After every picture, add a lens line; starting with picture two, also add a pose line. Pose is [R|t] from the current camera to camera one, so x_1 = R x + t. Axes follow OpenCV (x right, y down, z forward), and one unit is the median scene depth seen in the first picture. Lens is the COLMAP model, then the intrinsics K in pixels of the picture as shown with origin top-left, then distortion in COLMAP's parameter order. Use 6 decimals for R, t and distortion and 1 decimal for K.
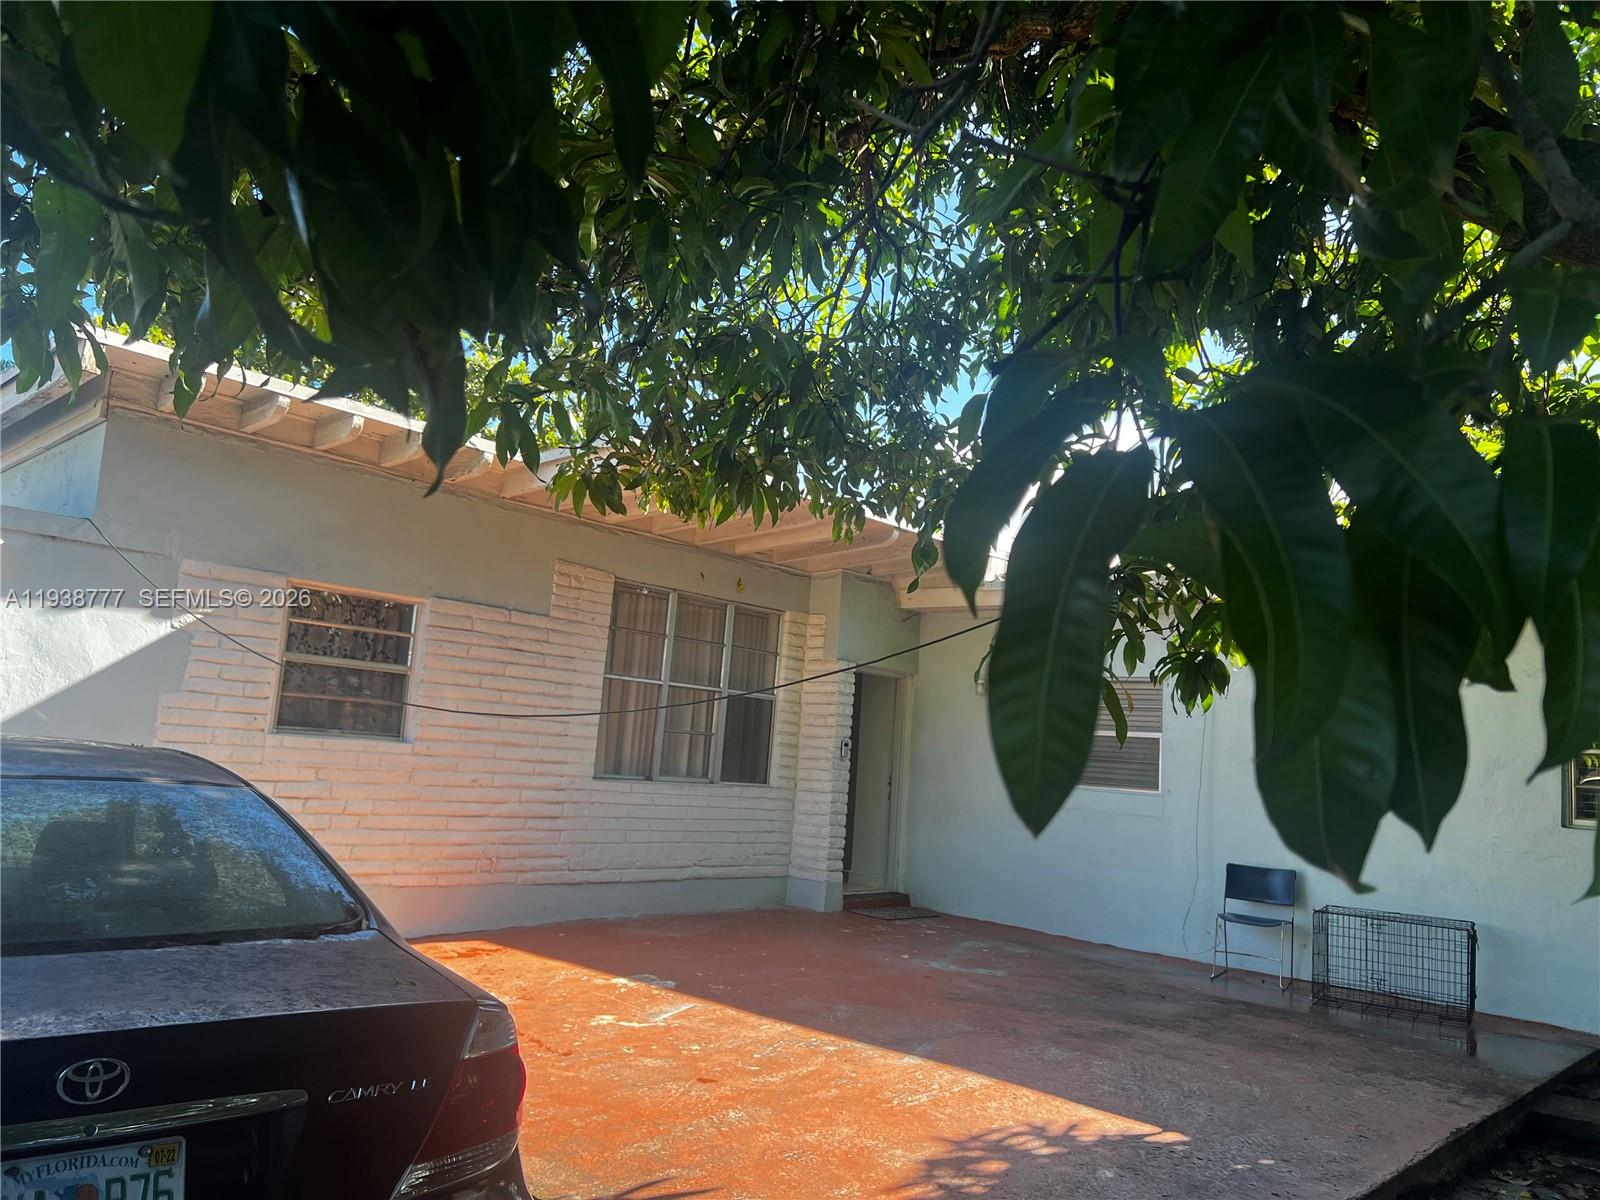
lens RADIAL K [[1208.4, 0, 808.1], [0, 1208.4, 576.8], [0, 0, 1]] dist [0.084497, -0.109156]
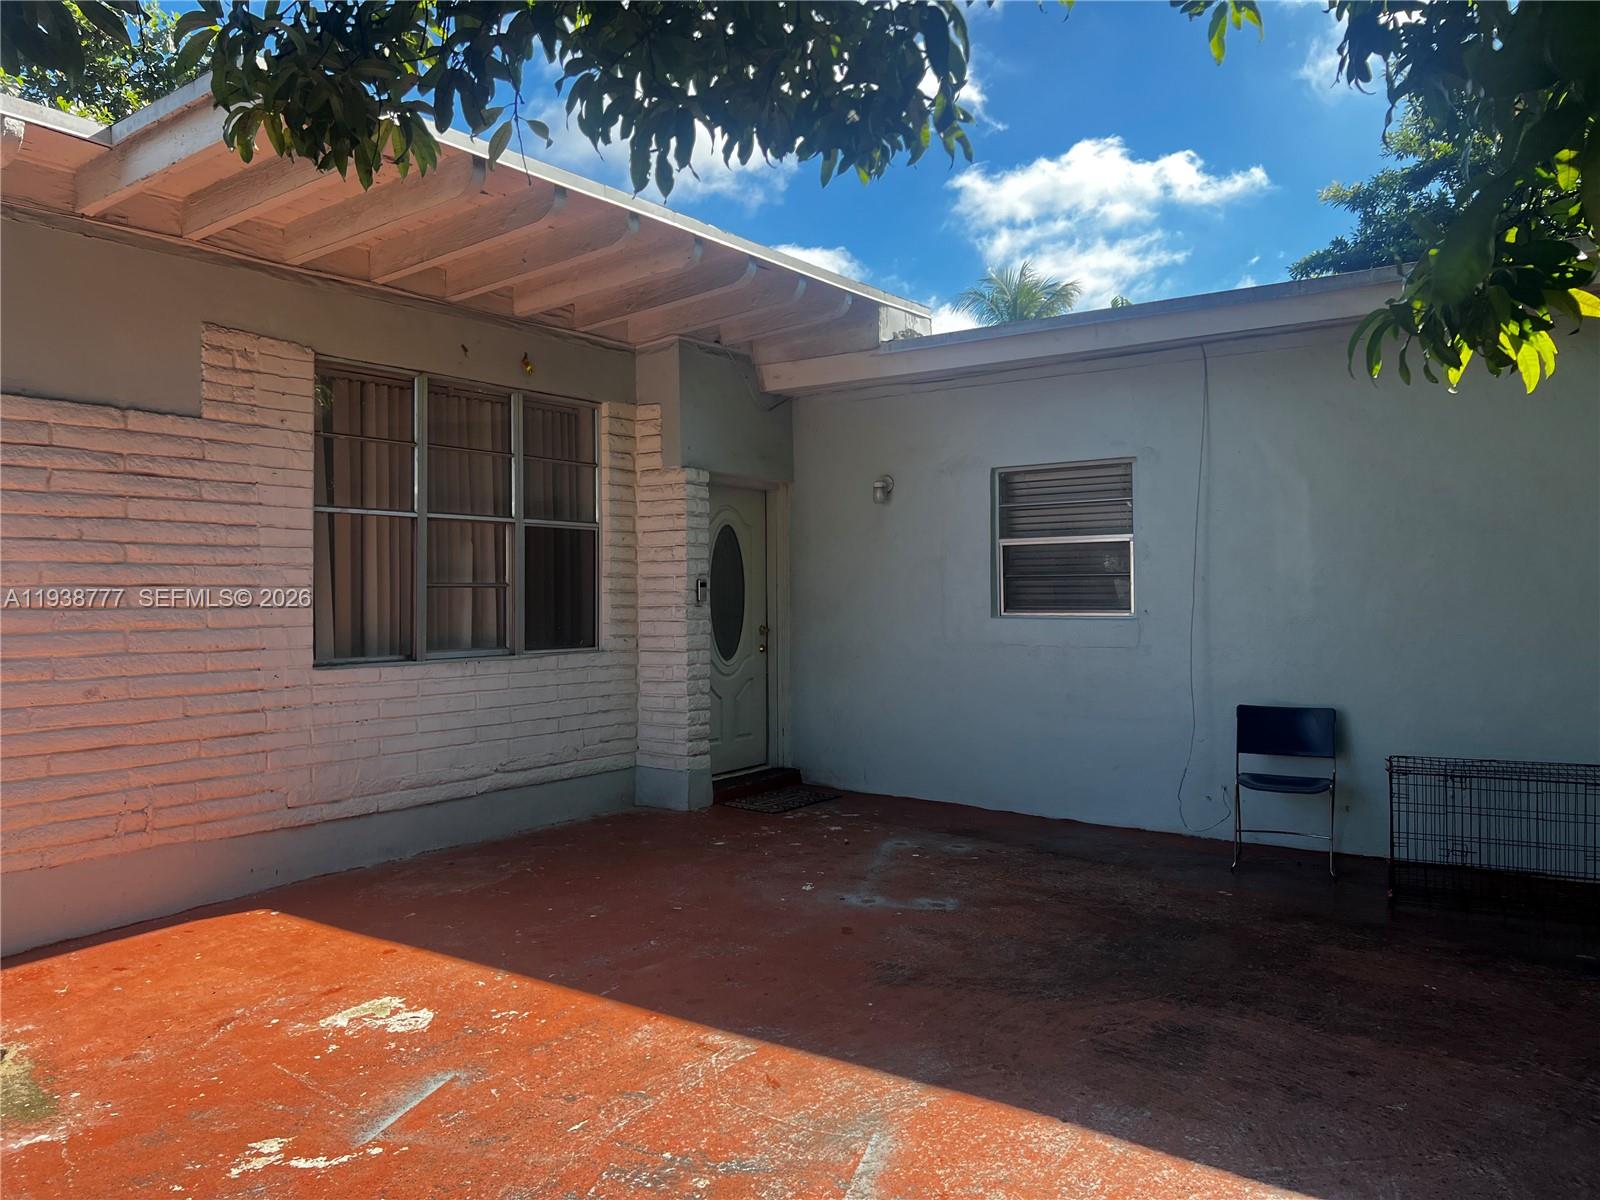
lens RADIAL K [[1208.4, 0, 807.6], [0, 1208.4, 588.1], [0, 0, 1]] dist [0.084497, -0.109156]
pose [[0.991026, -0.076247, 0.109790, 0.016658], [0.058600, 0.986045, 0.155828, 0.038096], [-0.120139, -0.147996, 0.981664, 0.335075]]
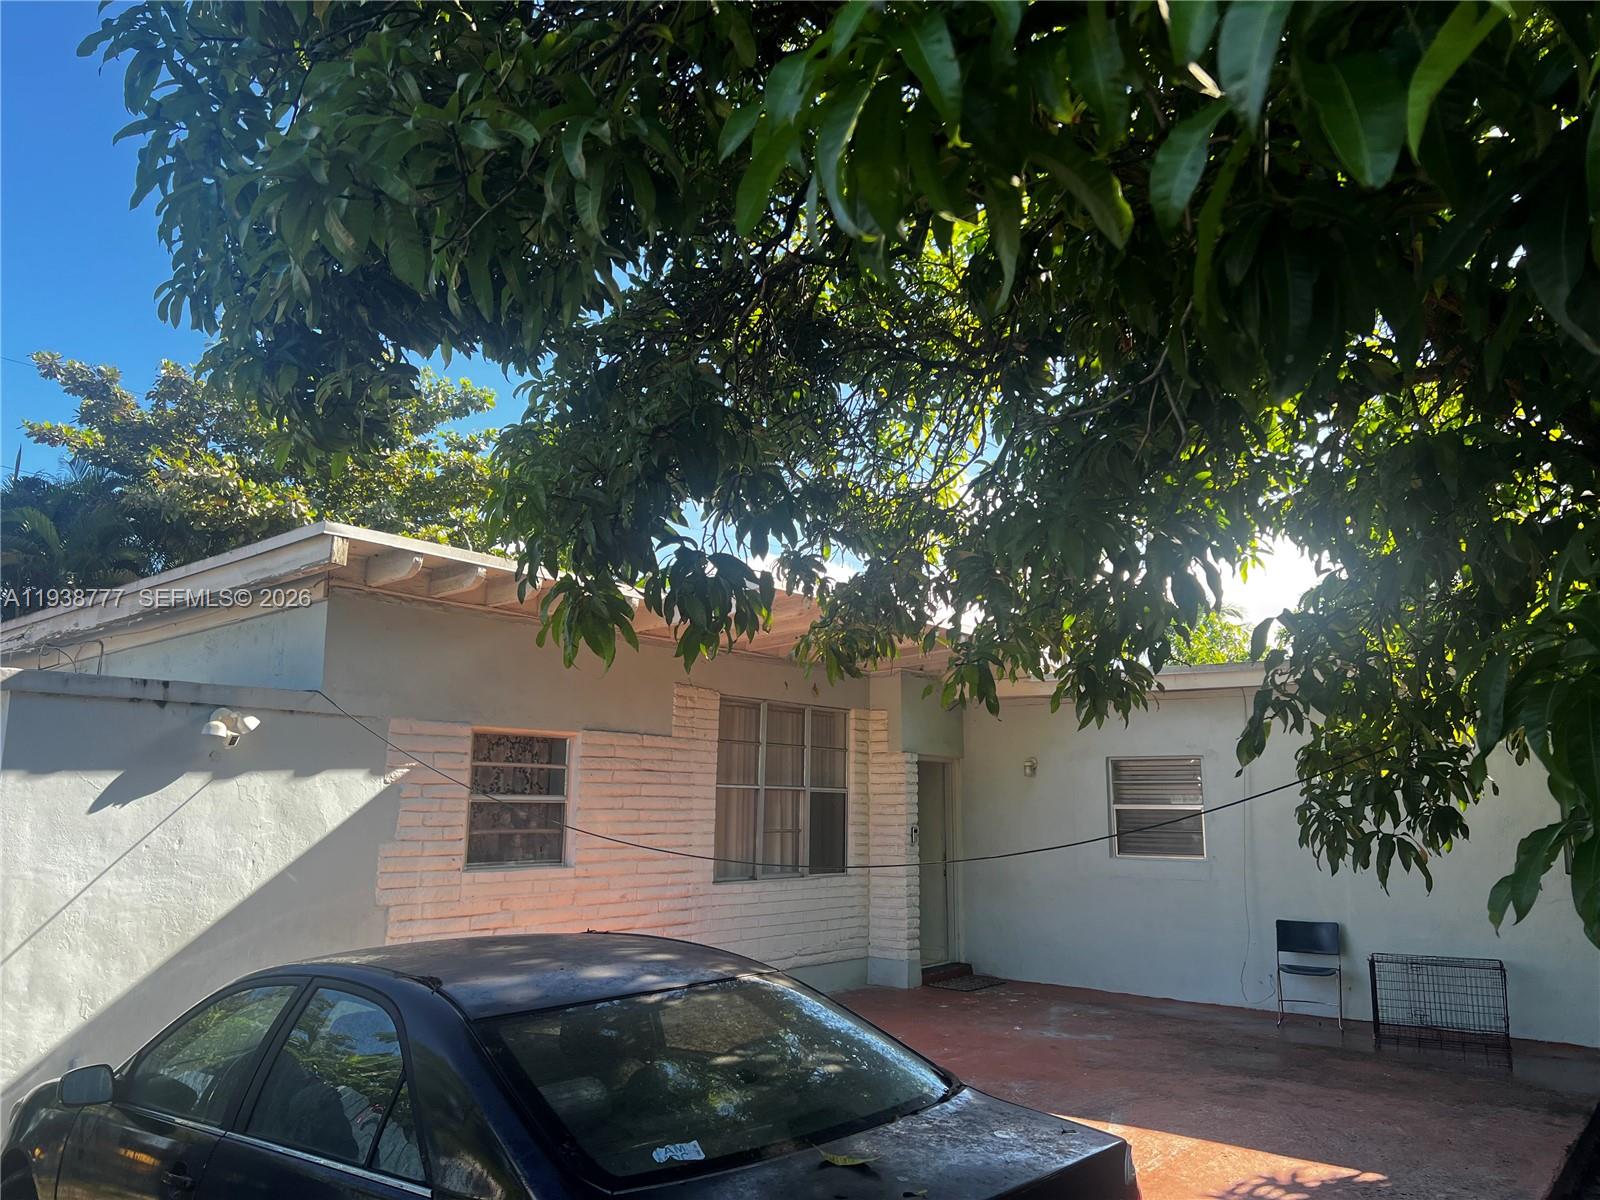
lens RADIAL K [[1208.4, 0, 821.2], [0, 1208.4, 571.3], [0, 0, 1]] dist [0.084497, -0.109156]
pose [[0.993368, -0.042612, 0.106788, -0.186875], [0.046628, 0.998285, -0.035396, -0.069922], [-0.105097, 0.040140, 0.993652, -0.101257]]
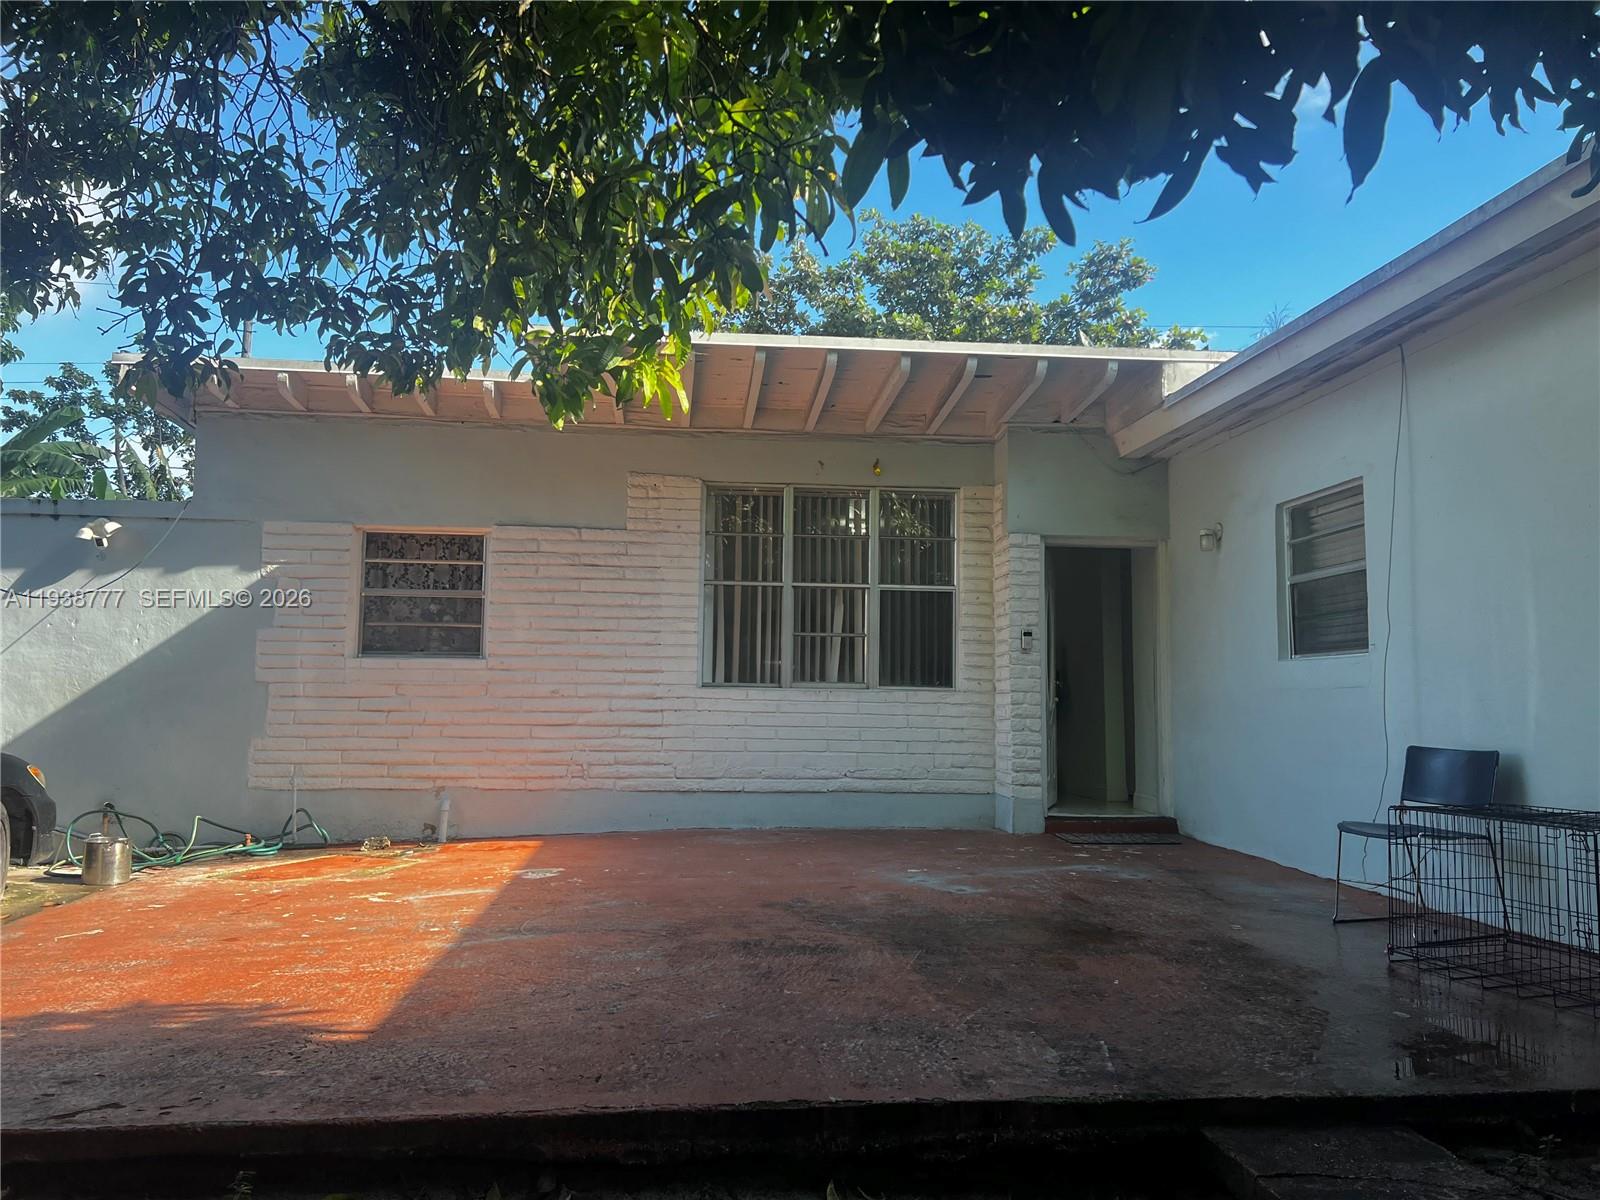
lens RADIAL K [[1208.4, 0, 802.0], [0, 1208.4, 585.5], [0, 0, 1]] dist [0.084497, -0.109156]
pose [[0.737708, -0.127187, -0.663031, 0.549149], [0.142844, 0.989265, -0.030835, 0.128904], [0.659835, -0.071962, 0.747956, 0.334287]]
